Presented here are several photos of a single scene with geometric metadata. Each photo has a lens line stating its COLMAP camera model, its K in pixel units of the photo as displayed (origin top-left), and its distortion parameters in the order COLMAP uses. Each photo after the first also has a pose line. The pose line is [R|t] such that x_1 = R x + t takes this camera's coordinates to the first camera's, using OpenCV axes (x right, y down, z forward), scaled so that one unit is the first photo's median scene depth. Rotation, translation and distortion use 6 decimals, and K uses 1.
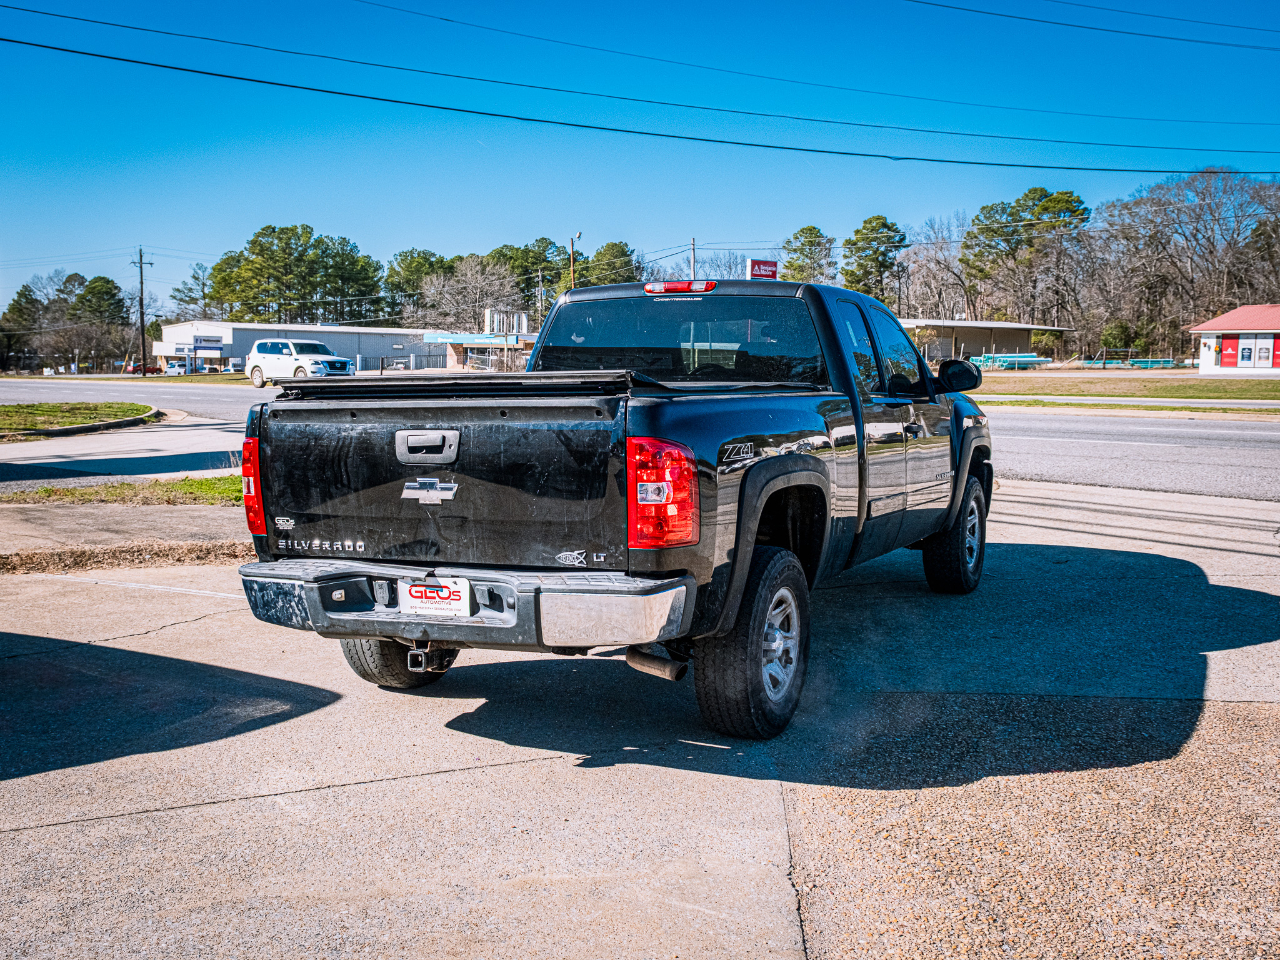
lens RADIAL K [[1544.3, 0, 608.1], [0, 1544.3, 482.6], [0, 0, 1]] dist [0.052391, 0.021972]
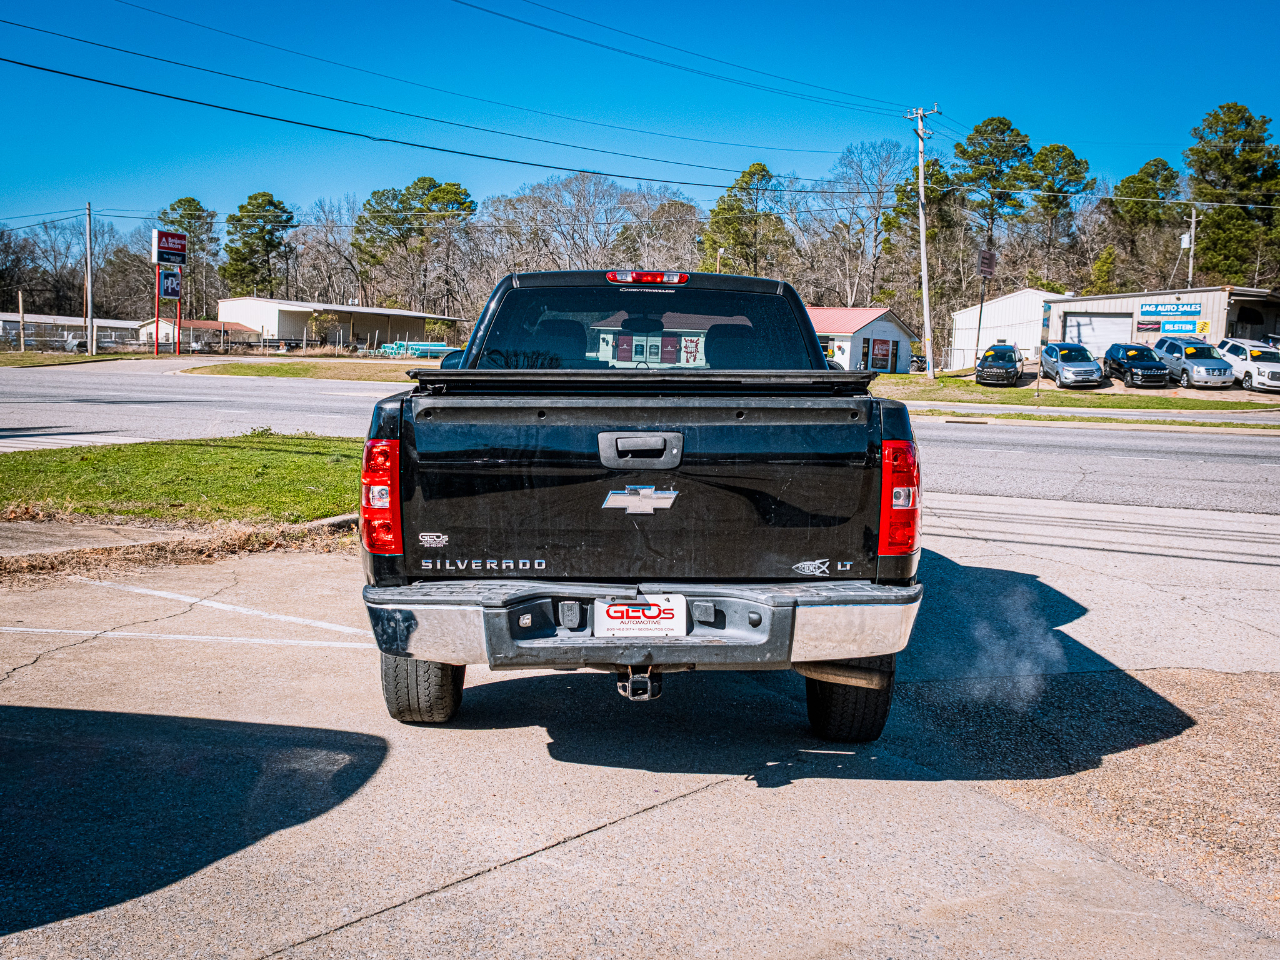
lens RADIAL K [[1567.5, 0, 685.4], [0, 1567.5, 480.7], [0, 0, 1]] dist [0.062261, -0.000757]
pose [[0.883105, -0.014912, 0.468938, -0.487752], [0.011467, 0.999882, 0.010202, -0.013659], [-0.469035, -0.003632, 0.883172, 0.167853]]
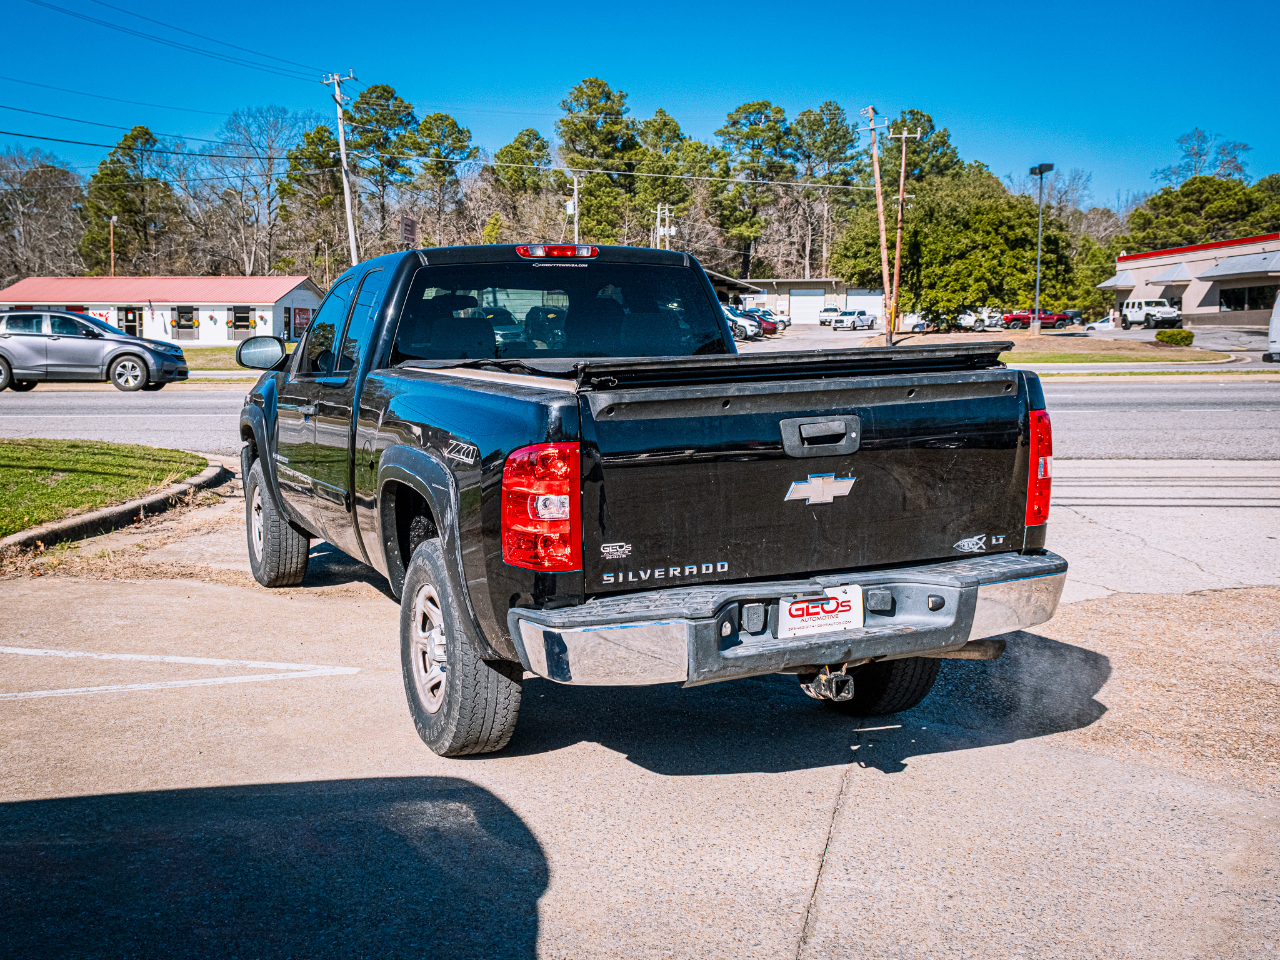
lens RADIAL K [[1544.3, 0, 608.1], [0, 1544.3, 482.6], [0, 0, 1]] dist [0.052391, 0.021972]
pose [[0.649837, -0.084746, 0.755335, -0.778886], [0.071385, 0.996177, 0.050353, -0.045661], [-0.756714, 0.021199, 0.653402, 0.498934]]
